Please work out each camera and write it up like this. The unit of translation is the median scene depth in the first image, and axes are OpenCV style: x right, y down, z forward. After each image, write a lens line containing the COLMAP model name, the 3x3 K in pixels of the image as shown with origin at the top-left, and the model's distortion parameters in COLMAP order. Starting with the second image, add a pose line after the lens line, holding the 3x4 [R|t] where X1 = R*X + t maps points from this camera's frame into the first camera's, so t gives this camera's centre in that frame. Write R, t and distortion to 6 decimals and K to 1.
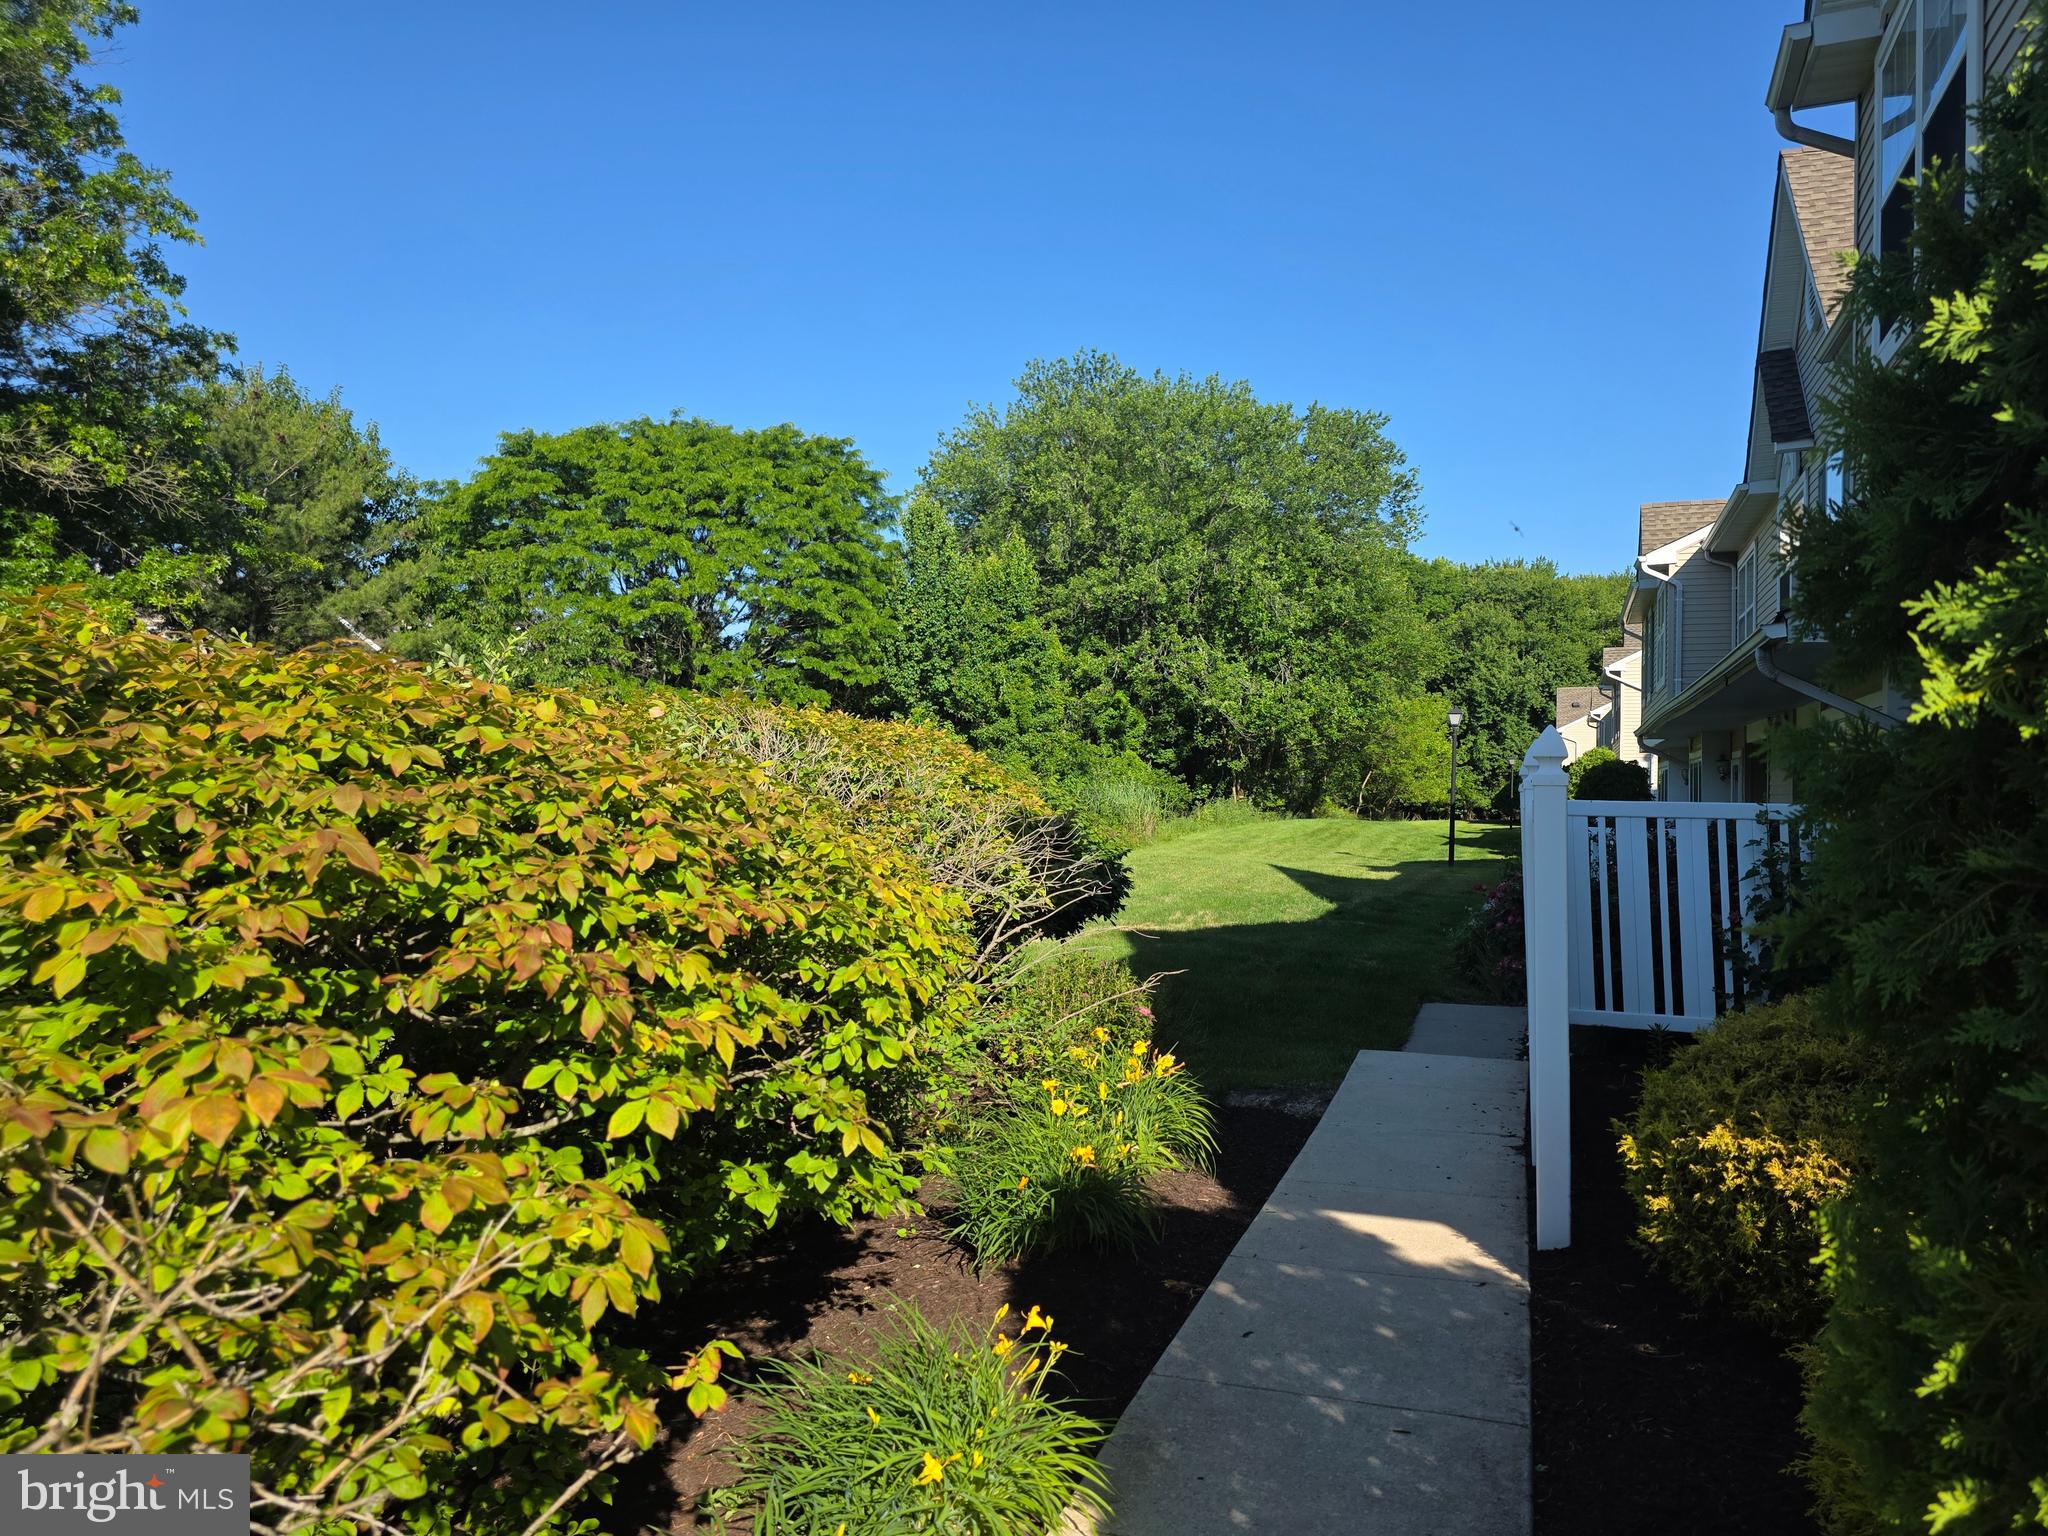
lens RADIAL K [[1402.1, 0, 1023.5], [0, 1402.1, 758.8], [0, 0, 1]] dist [0.089013, -0.088275]
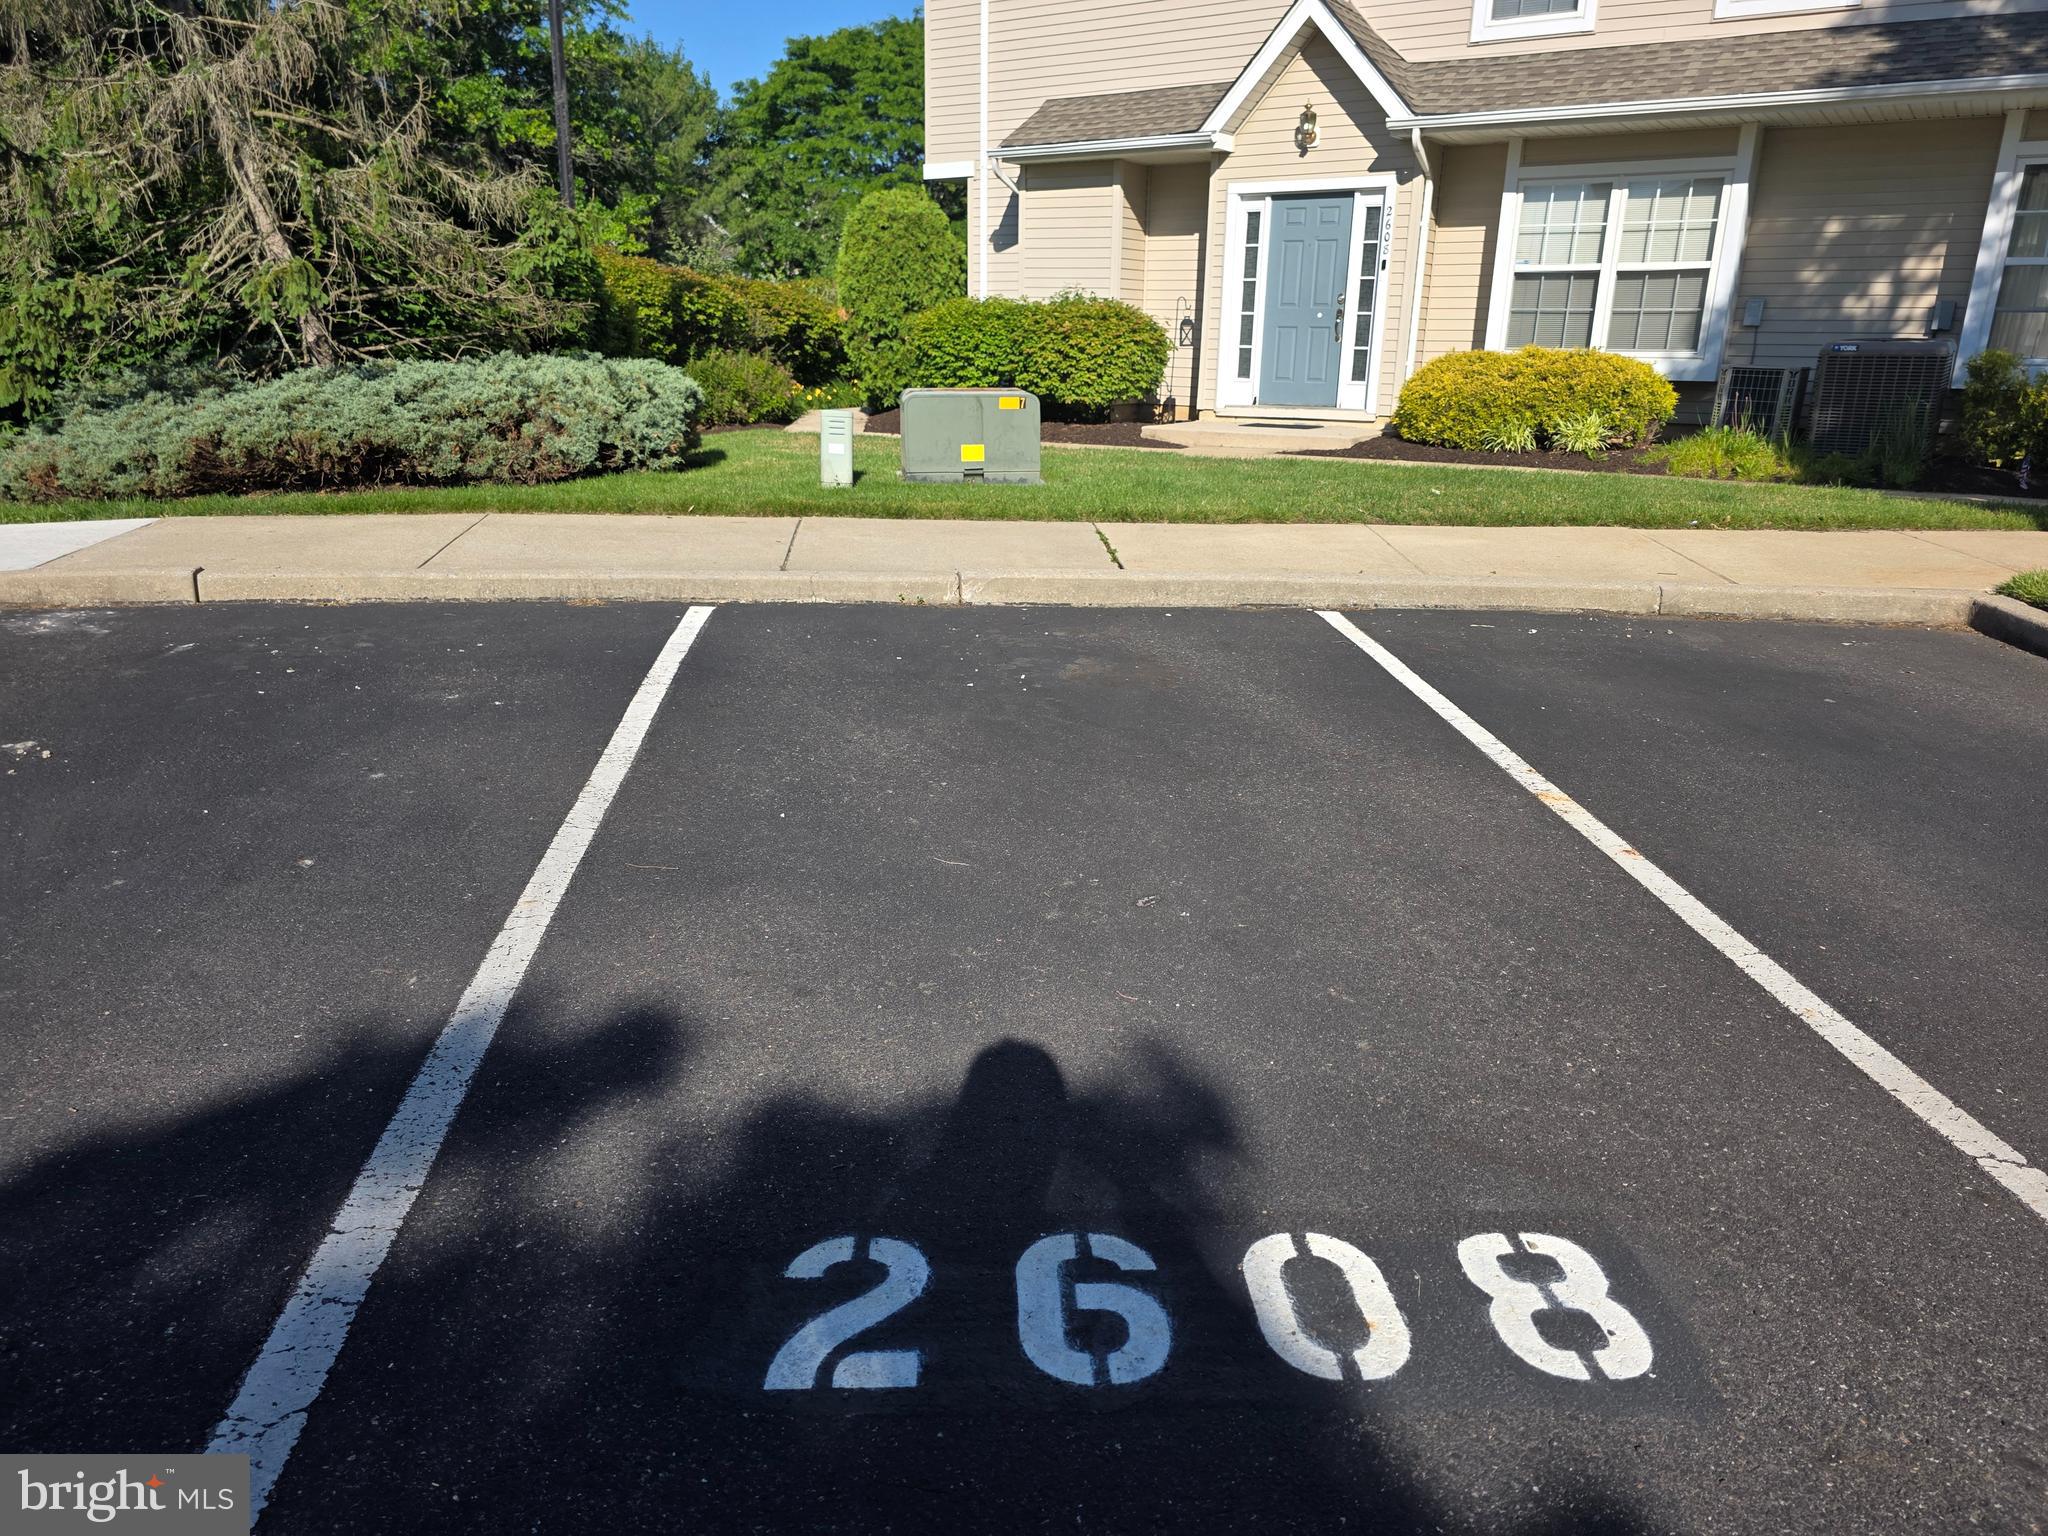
lens RADIAL K [[1408.3, 0, 1045.5], [0, 1408.3, 789.8], [0, 0, 1]] dist [0.078597, -0.082663]
pose [[0.980502, 0.062966, -0.186150, 0.154672], [-0.000183, 0.947568, 0.319554, 0.002597], [0.196511, -0.313289, 0.929104, -0.393053]]
